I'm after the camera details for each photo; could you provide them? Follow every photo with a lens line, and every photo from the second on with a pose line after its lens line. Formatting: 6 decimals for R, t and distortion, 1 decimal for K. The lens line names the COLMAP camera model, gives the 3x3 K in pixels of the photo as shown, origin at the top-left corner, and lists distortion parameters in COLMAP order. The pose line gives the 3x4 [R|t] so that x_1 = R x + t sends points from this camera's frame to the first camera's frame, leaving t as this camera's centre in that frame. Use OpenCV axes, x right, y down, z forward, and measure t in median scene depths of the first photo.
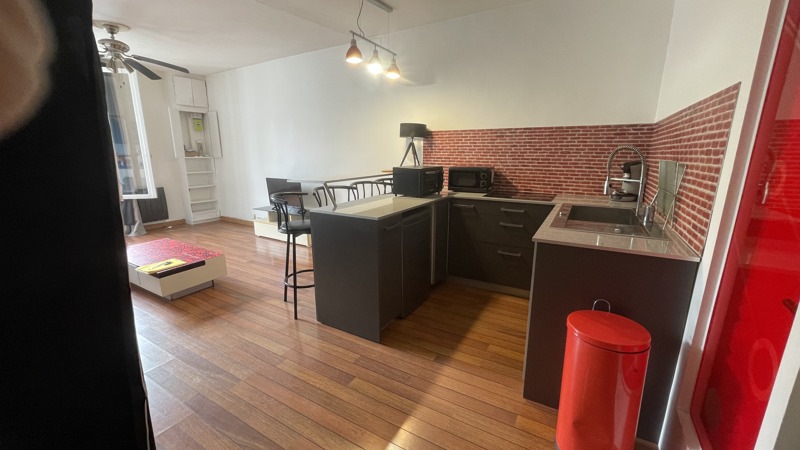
lens RADIAL K [[321.0, 0, 400.5], [0, 321.0, 225.4], [0, 0, 1]] dist [-0.001730, -0.000591]
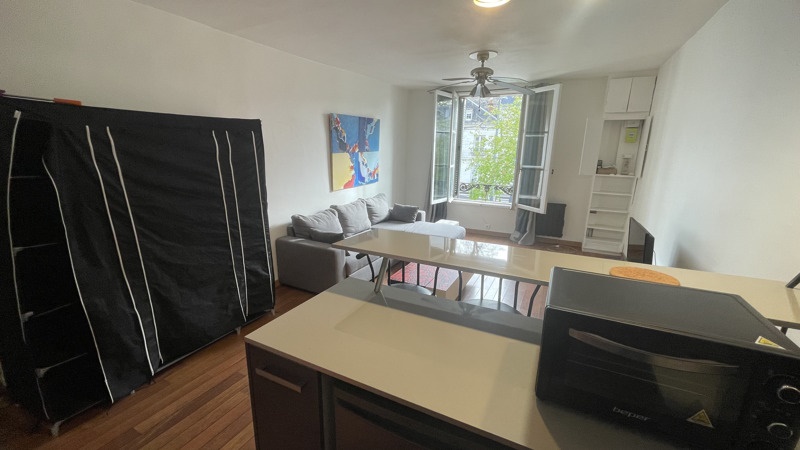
lens RADIAL K [[321.0, 0, 398.0], [0, 321.0, 224.0], [0, 0, 1]] dist [-0.001730, -0.000591]
pose [[0.058964, 0.217610, -0.974253, 0.154208], [-0.242815, 0.949767, 0.197445, -0.125127], [0.968279, 0.224921, 0.108841, 0.417758]]
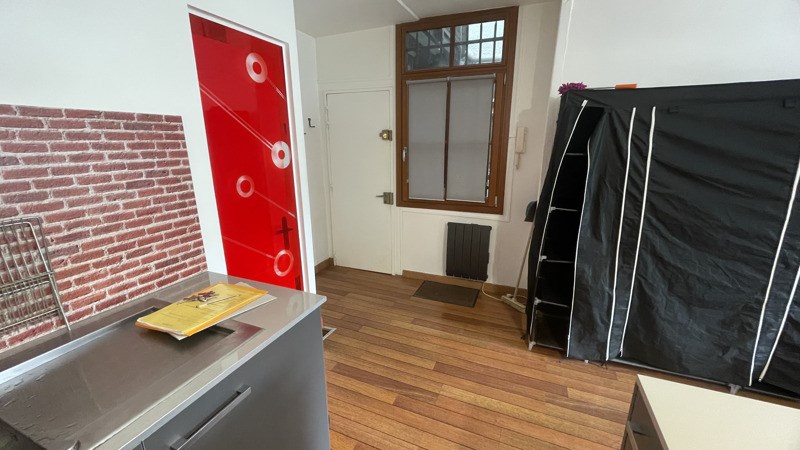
lens RADIAL K [[321.0, 0, 400.9], [0, 321.0, 225.0], [0, 0, 1]] dist [-0.001730, -0.000591]
pose [[-0.990301, 0.032837, -0.135001, 0.099445], [-0.033958, 0.884995, 0.464361, -0.119184], [0.134723, 0.464441, -0.875297, 0.439920]]
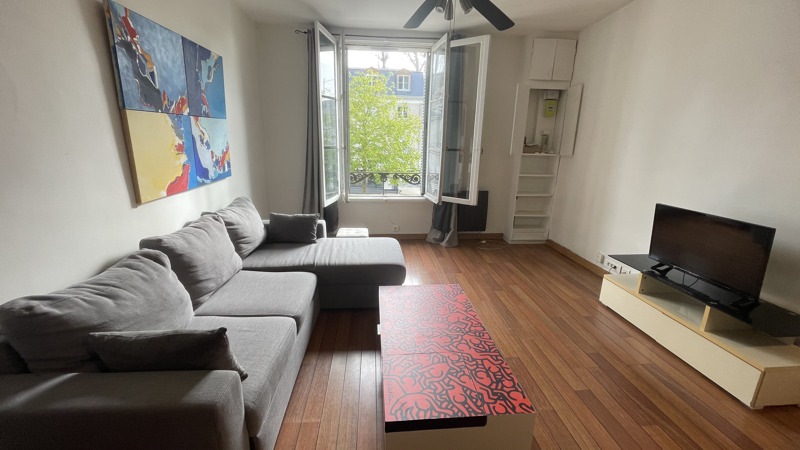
lens RADIAL K [[321.0, 0, 396.2], [0, 321.0, 225.4], [0, 0, 1]] dist [-0.001730, -0.000591]
pose [[0.568619, 0.206683, -0.796213, -0.217476], [-0.199821, 0.973634, 0.110035, -0.075698], [0.797962, 0.096532, 0.594927, 0.348352]]
